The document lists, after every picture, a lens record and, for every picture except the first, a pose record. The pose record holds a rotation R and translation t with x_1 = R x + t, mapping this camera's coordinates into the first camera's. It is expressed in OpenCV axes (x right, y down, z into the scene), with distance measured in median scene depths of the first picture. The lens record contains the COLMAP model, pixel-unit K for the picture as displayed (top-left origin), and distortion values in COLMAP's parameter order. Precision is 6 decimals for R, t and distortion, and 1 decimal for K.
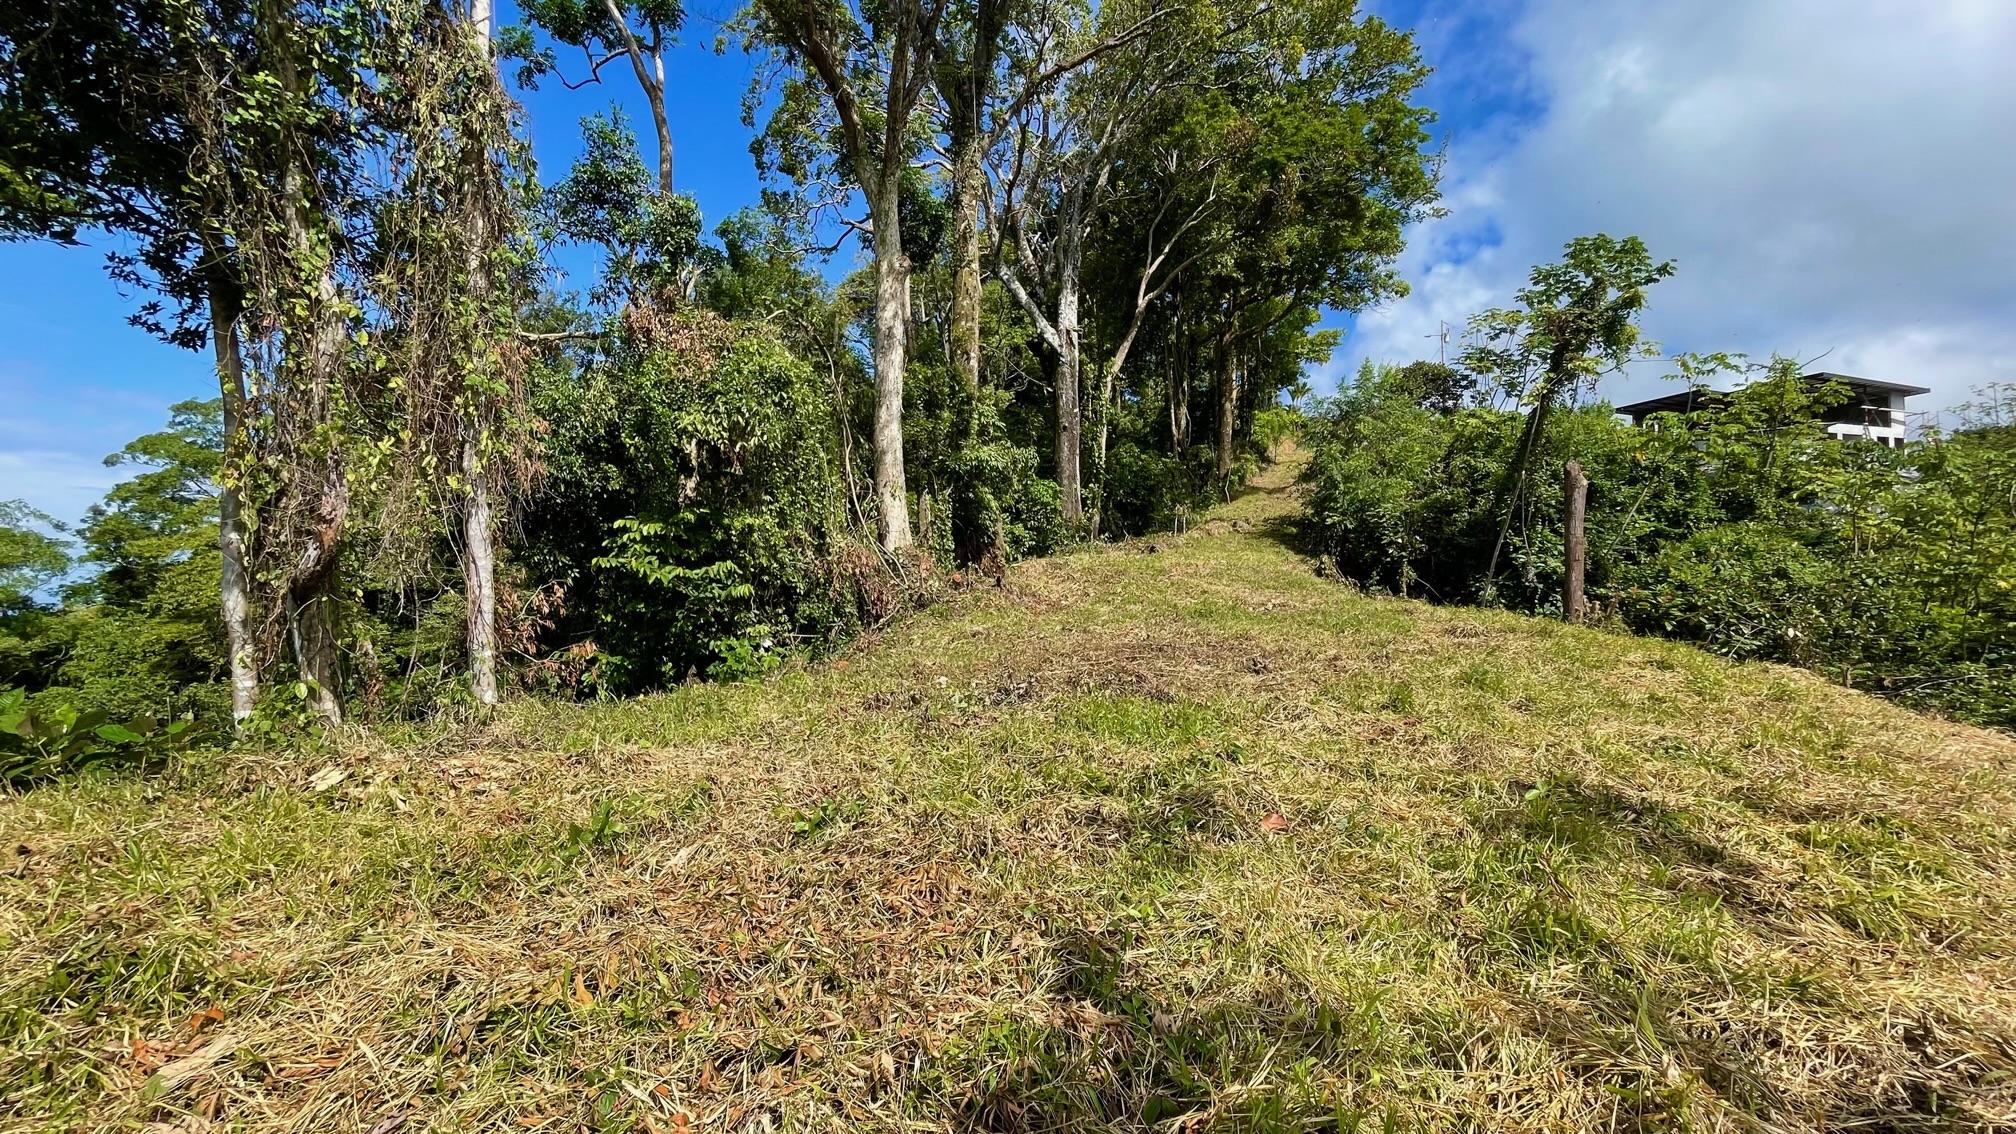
lens RADIAL K [[808.0, 0, 985.8], [0, 808.0, 567.6], [0, 0, 1]] dist [-0.000306, -0.003375]
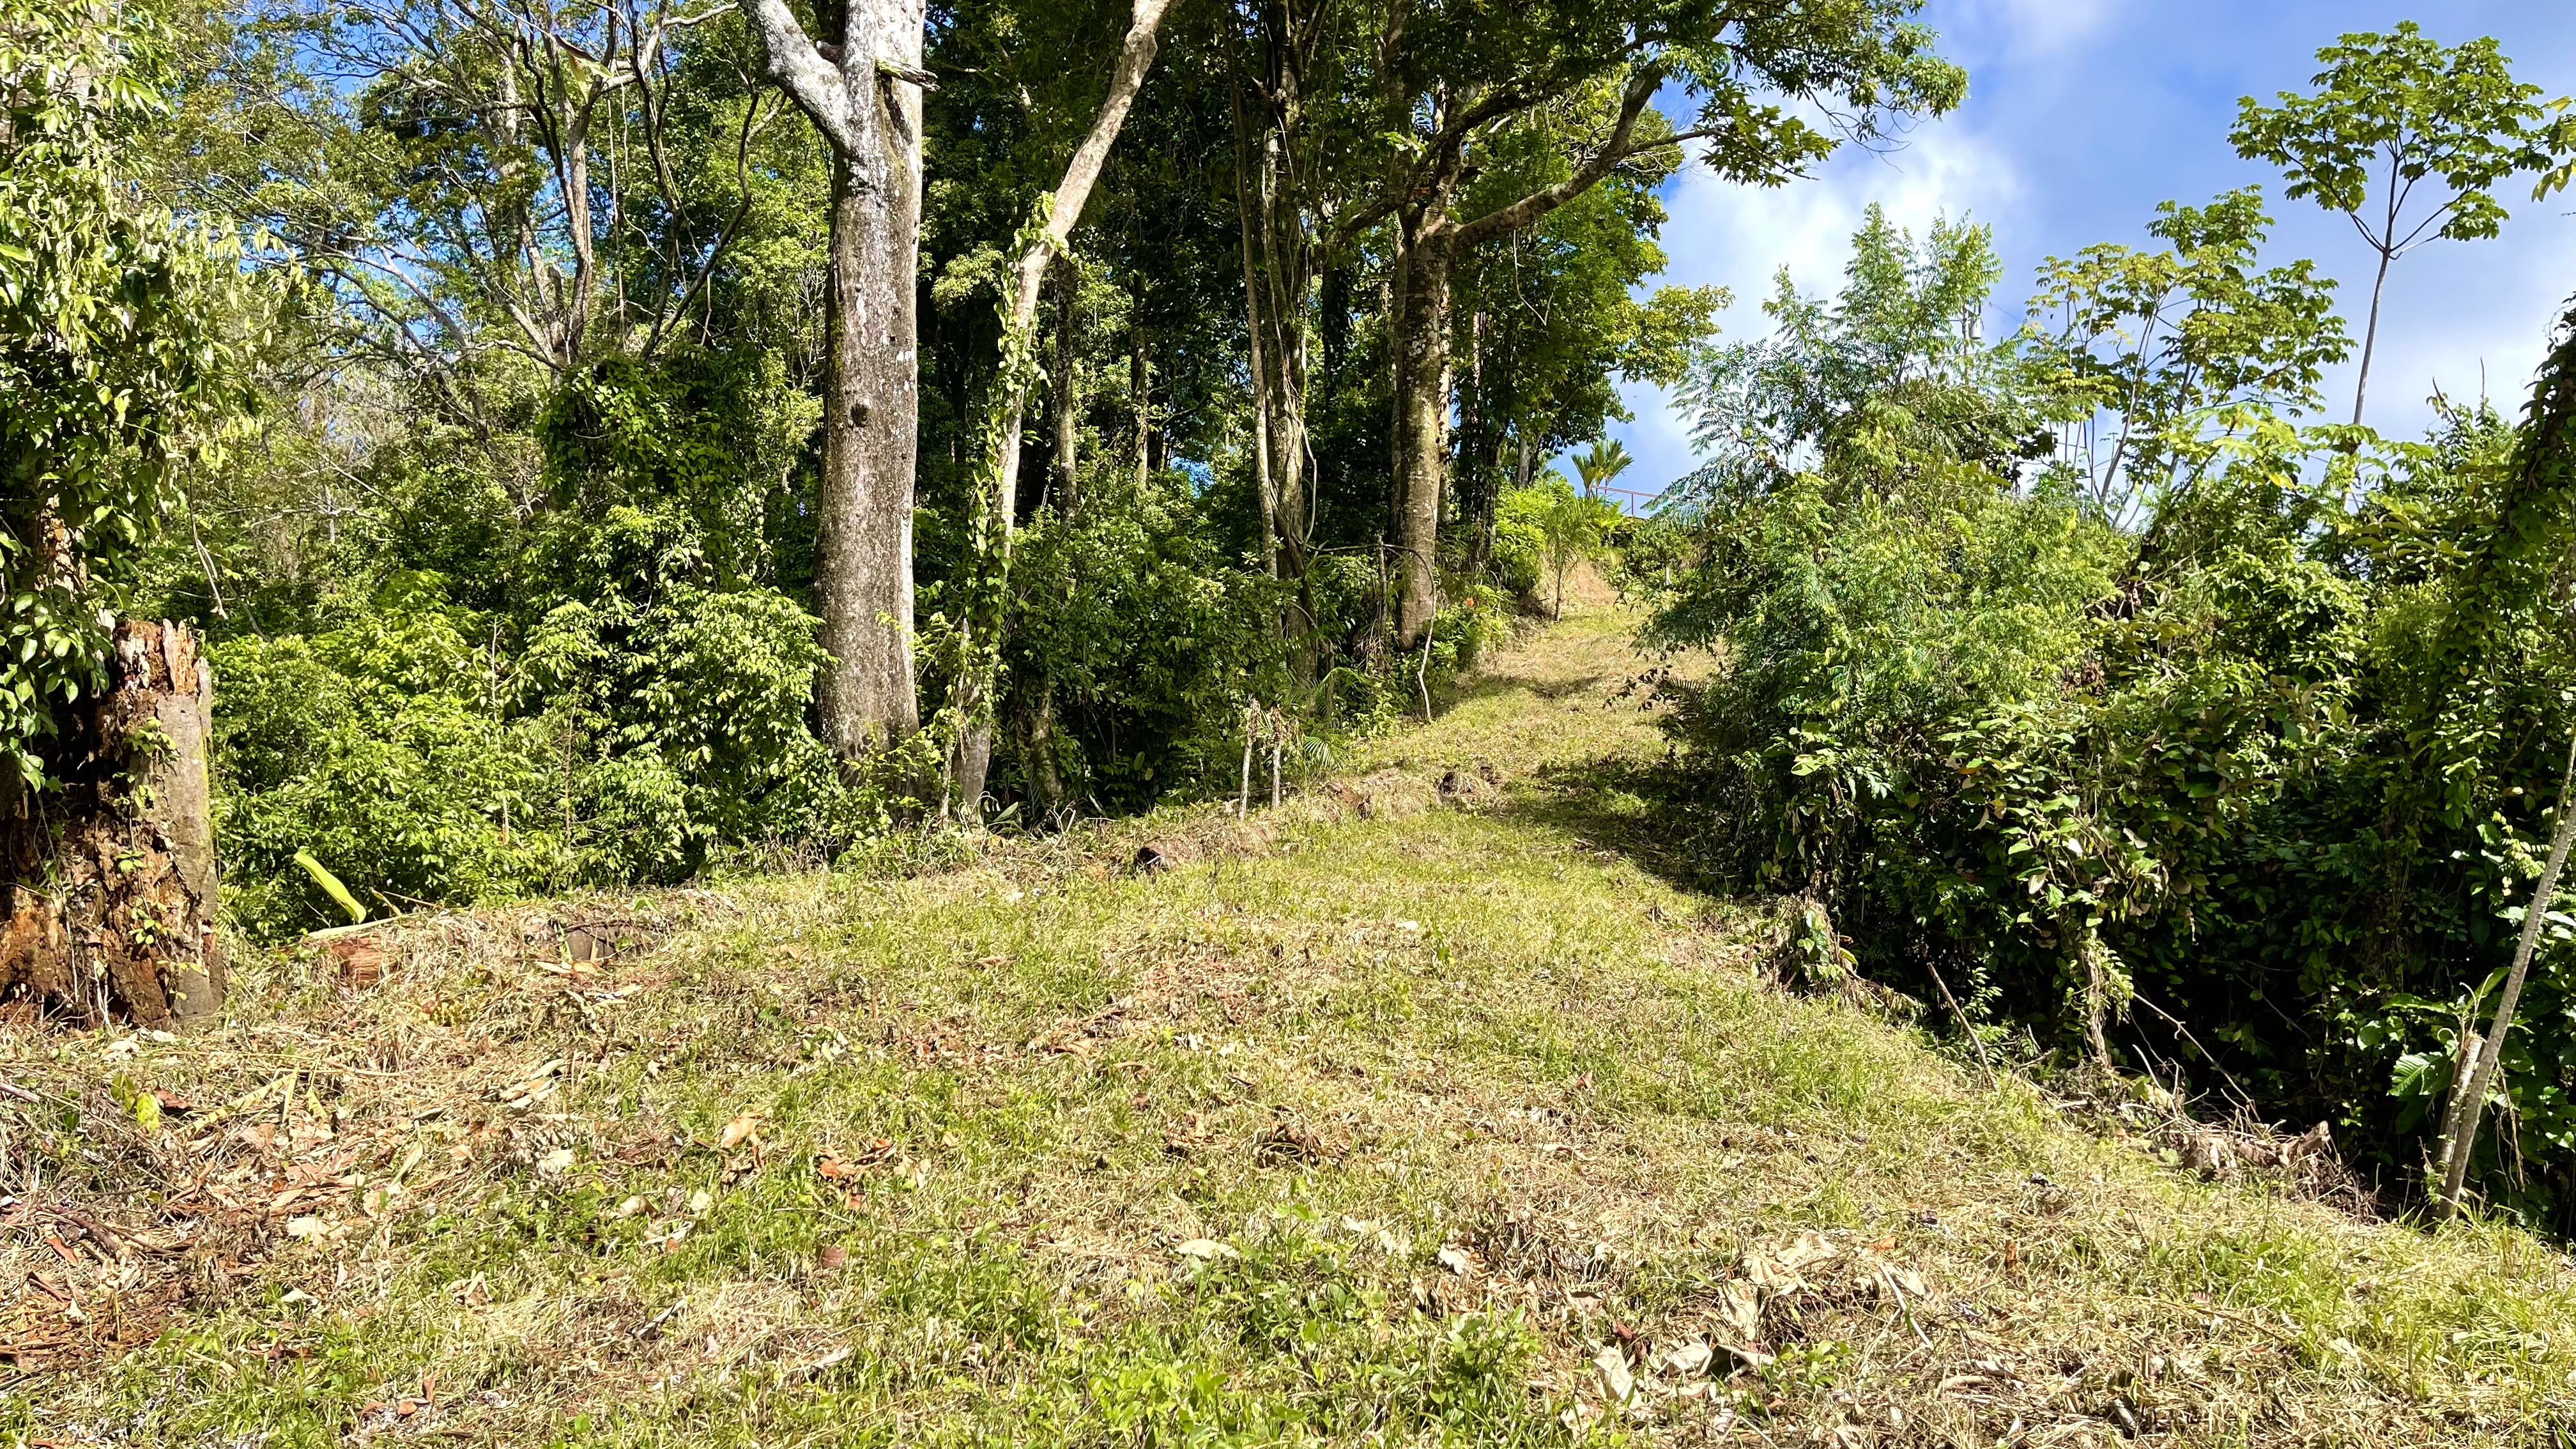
lens RADIAL K [[1942.7, 0, 1288.0], [0, 1942.7, 724.5], [0, 0, 1]] dist [0.052992, -0.052238]
pose [[0.975316, 0.035096, 0.218008, 0.084795], [-0.014873, 0.995487, -0.093721, -0.006263], [-0.220314, 0.088165, 0.971436, 0.283582]]
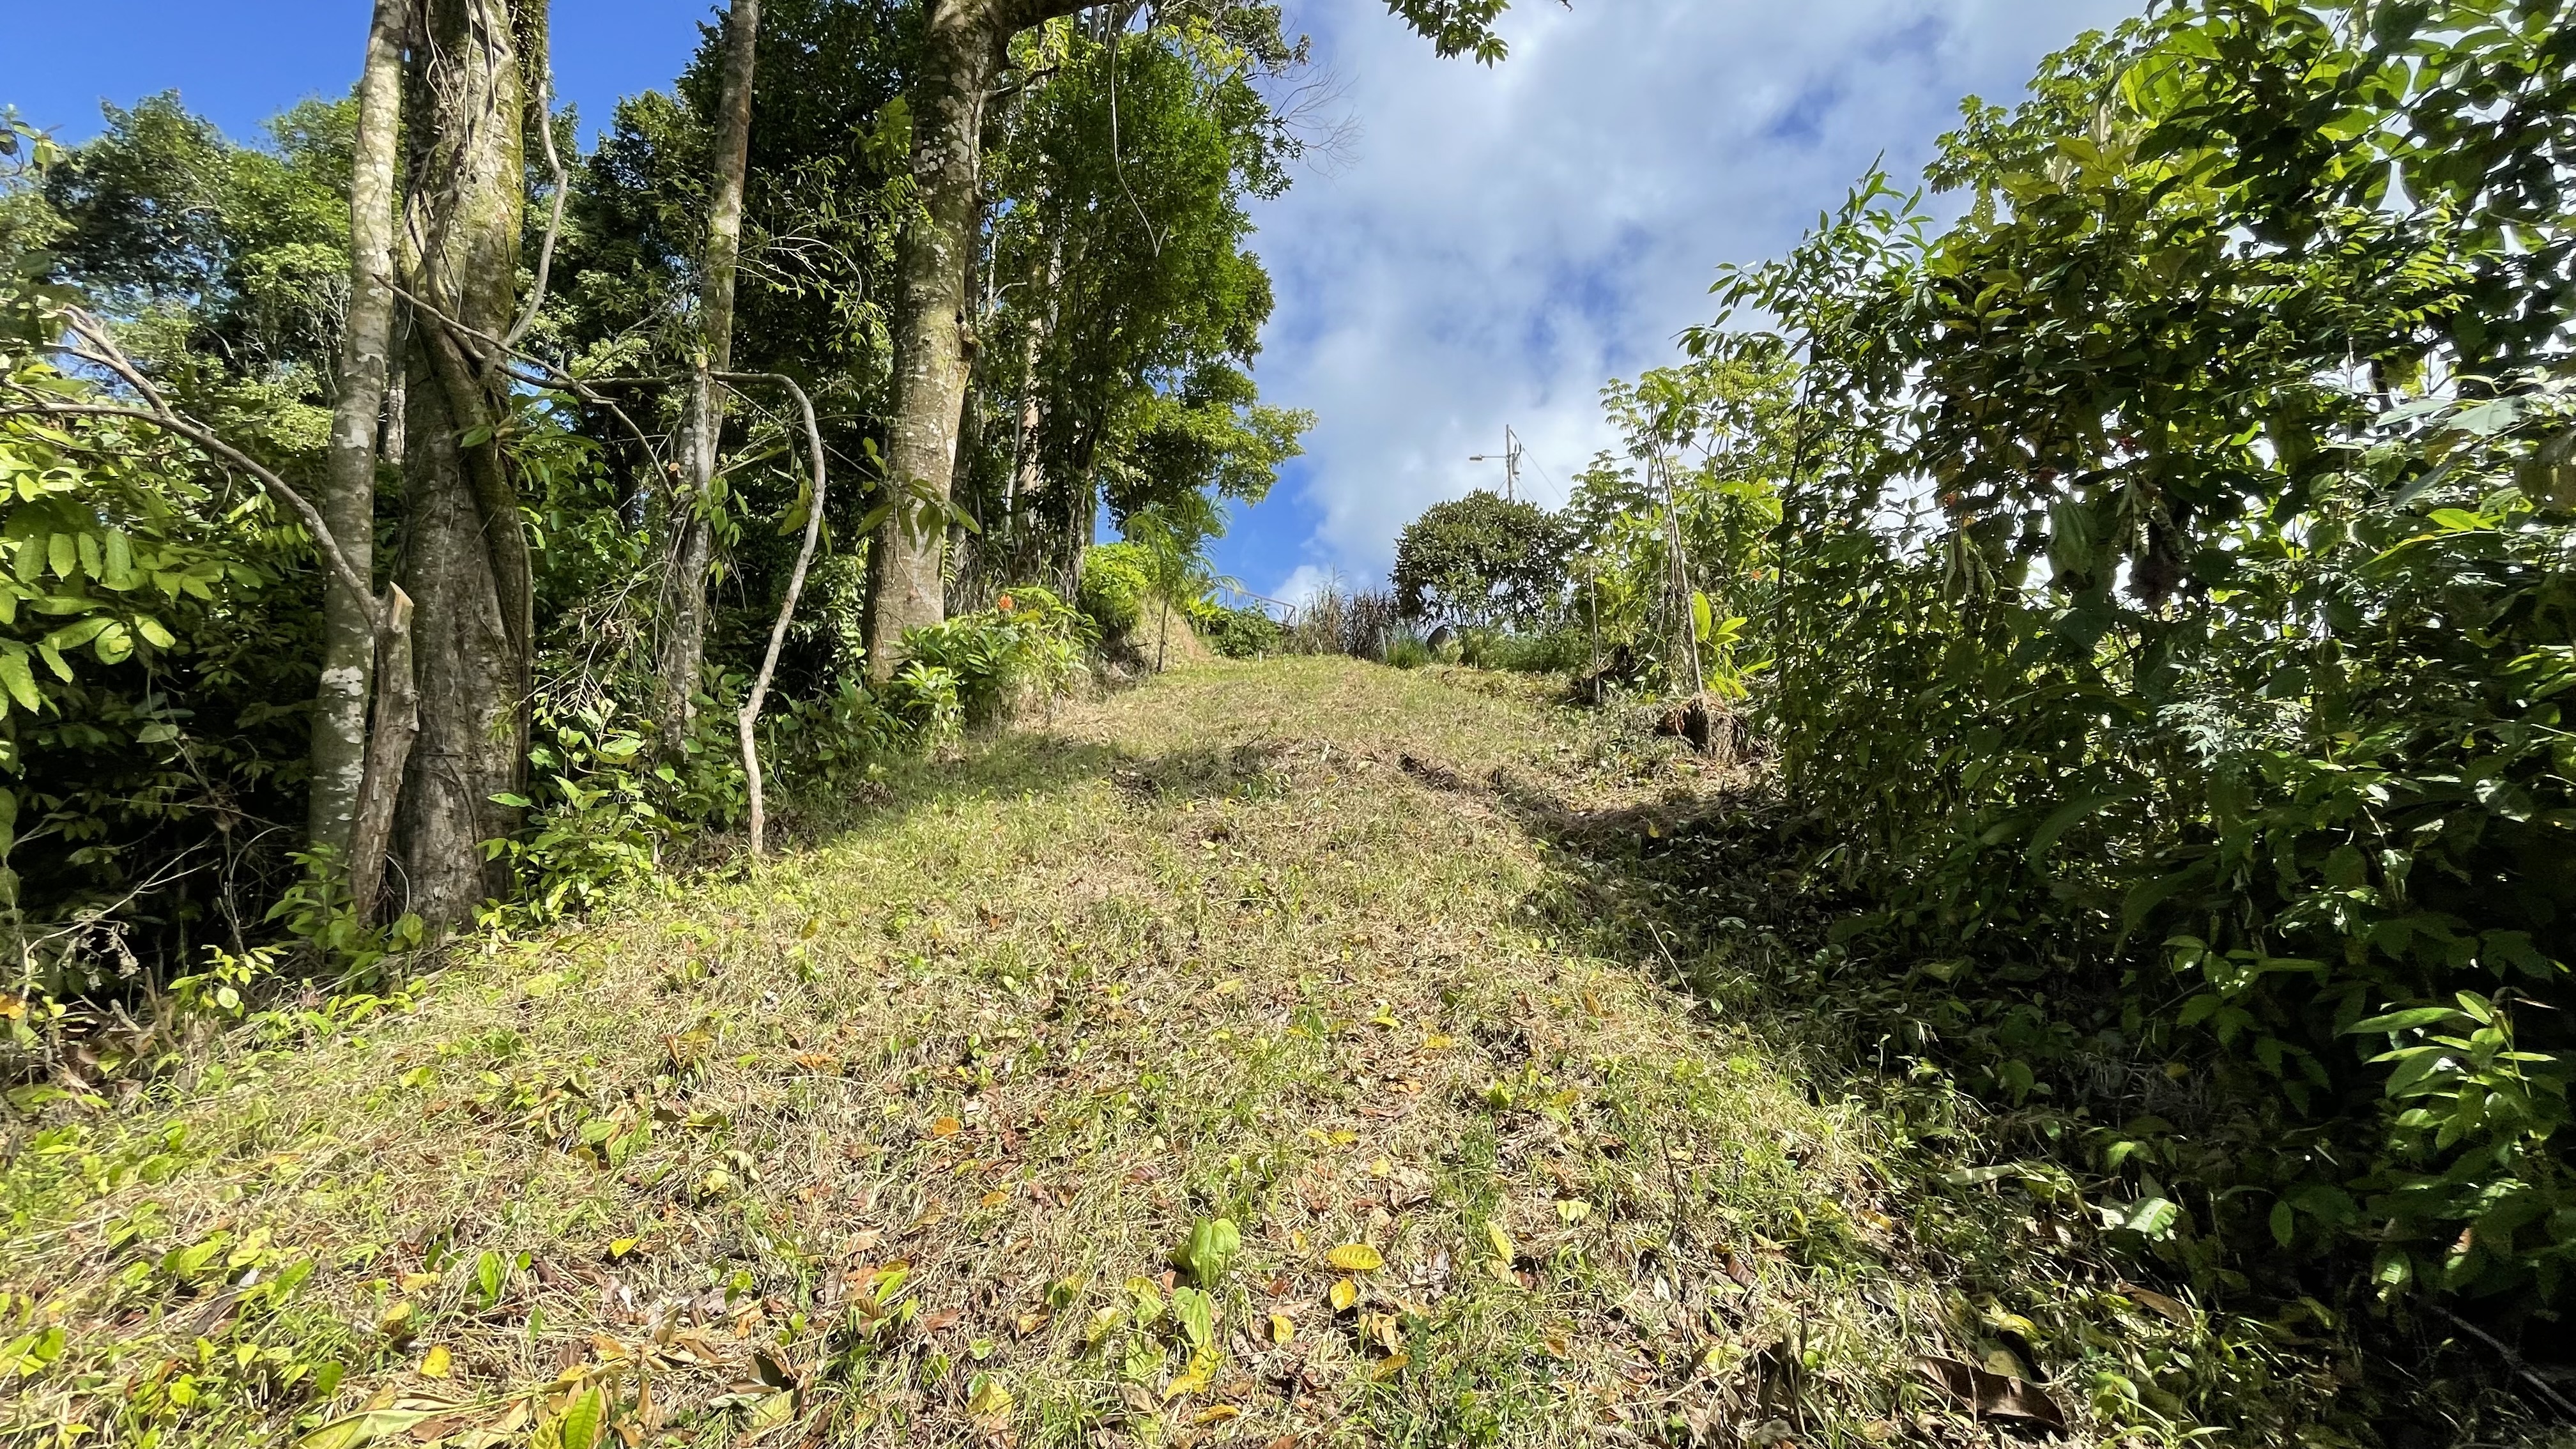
lens RADIAL K [[1032.5, 0, 1259.6], [0, 1032.5, 725.3], [0, 0, 1]] dist [-0.000306, -0.003375]
pose [[0.891253, 0.083774, 0.445701, 0.311415], [-0.017689, 0.988464, -0.150420, -0.082929], [-0.453161, 0.126179, 0.882453, 0.898796]]
